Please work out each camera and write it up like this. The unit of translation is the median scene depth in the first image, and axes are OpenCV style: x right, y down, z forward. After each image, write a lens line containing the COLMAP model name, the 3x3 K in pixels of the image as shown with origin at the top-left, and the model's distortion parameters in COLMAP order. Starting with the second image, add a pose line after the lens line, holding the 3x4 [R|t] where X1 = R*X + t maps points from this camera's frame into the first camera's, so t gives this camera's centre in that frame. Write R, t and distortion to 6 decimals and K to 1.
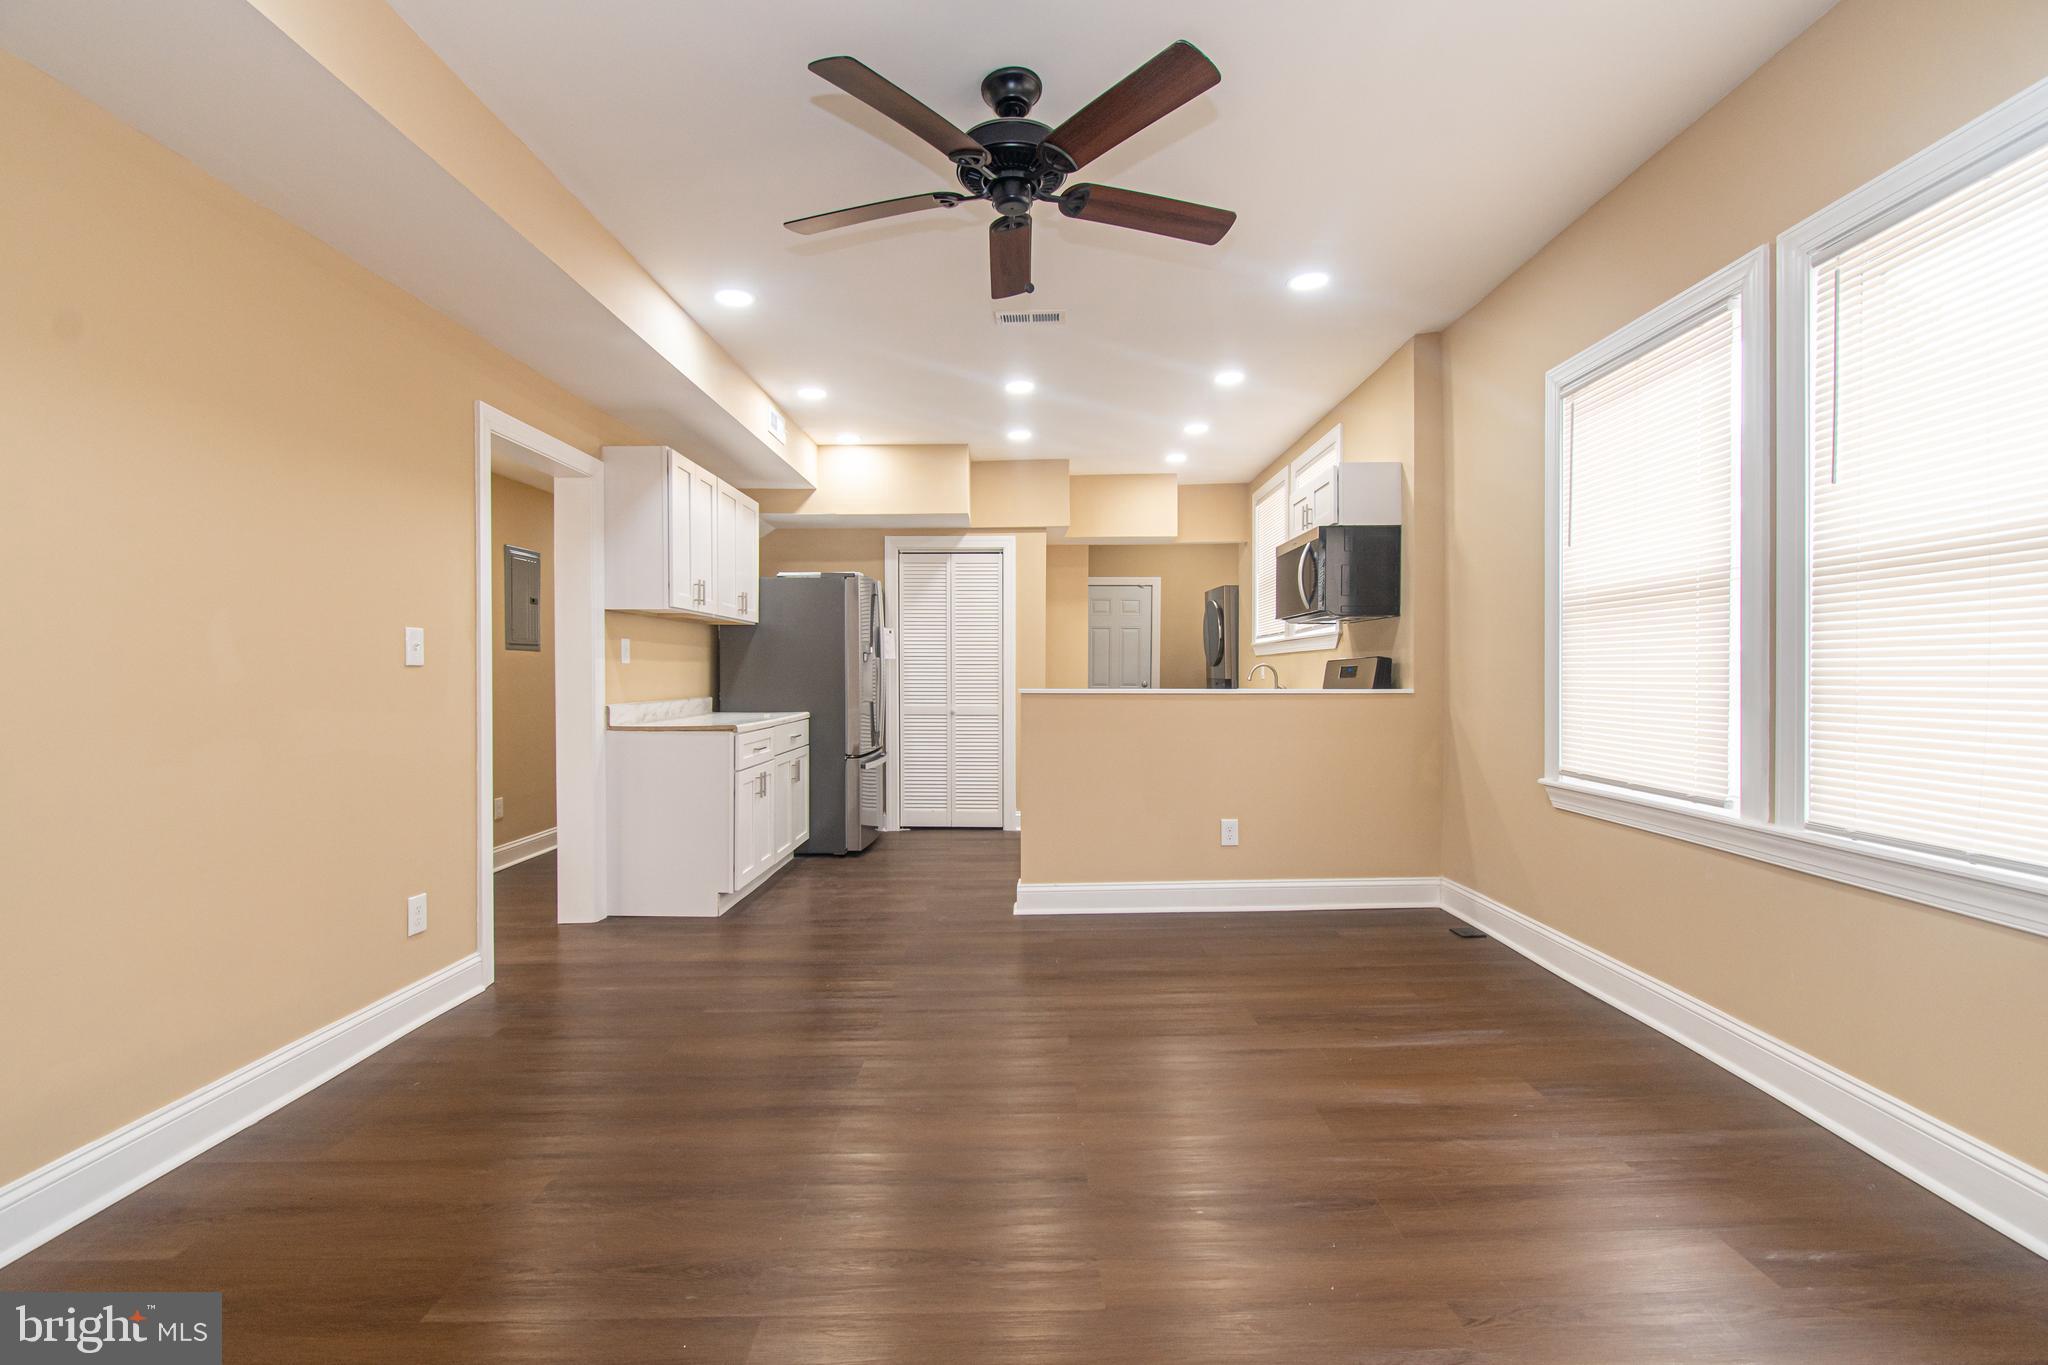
lens RADIAL K [[911.0, 0, 1035.5], [0, 911.0, 683.9], [0, 0, 1]] dist [-0.004590, -0.002431]
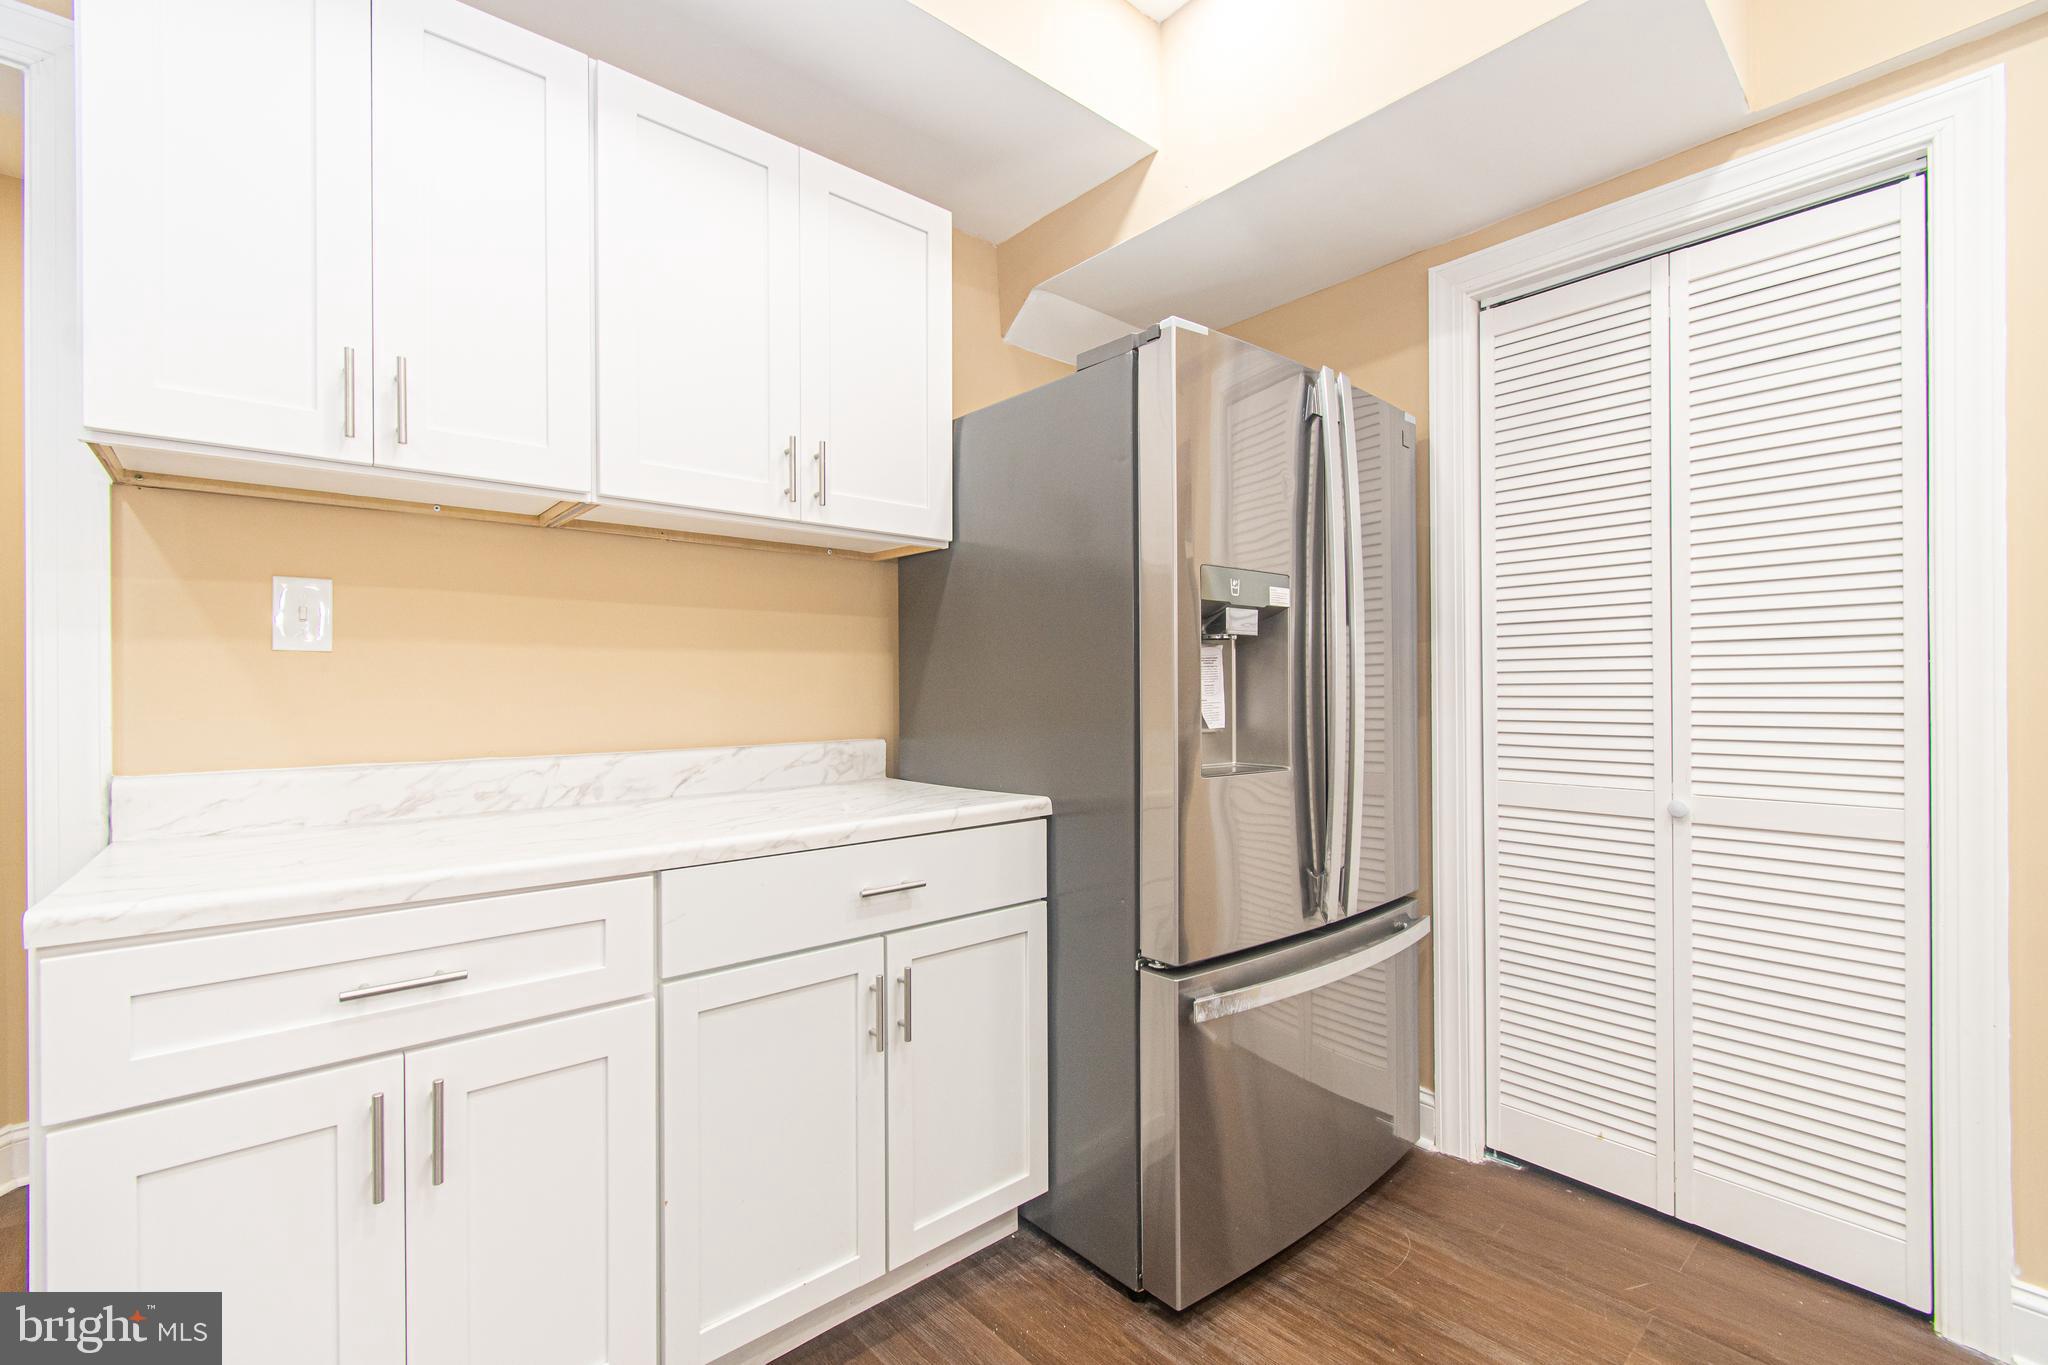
lens RADIAL K [[911.0, 0, 982.5], [0, 911.0, 690.3], [0, 0, 1]] dist [-0.004590, -0.002431]
pose [[0.646244, -0.005440, -0.763111, -0.018291], [-0.001788, 0.999961, -0.008643, -0.003747], [0.763129, 0.006950, 0.646209, 0.725619]]
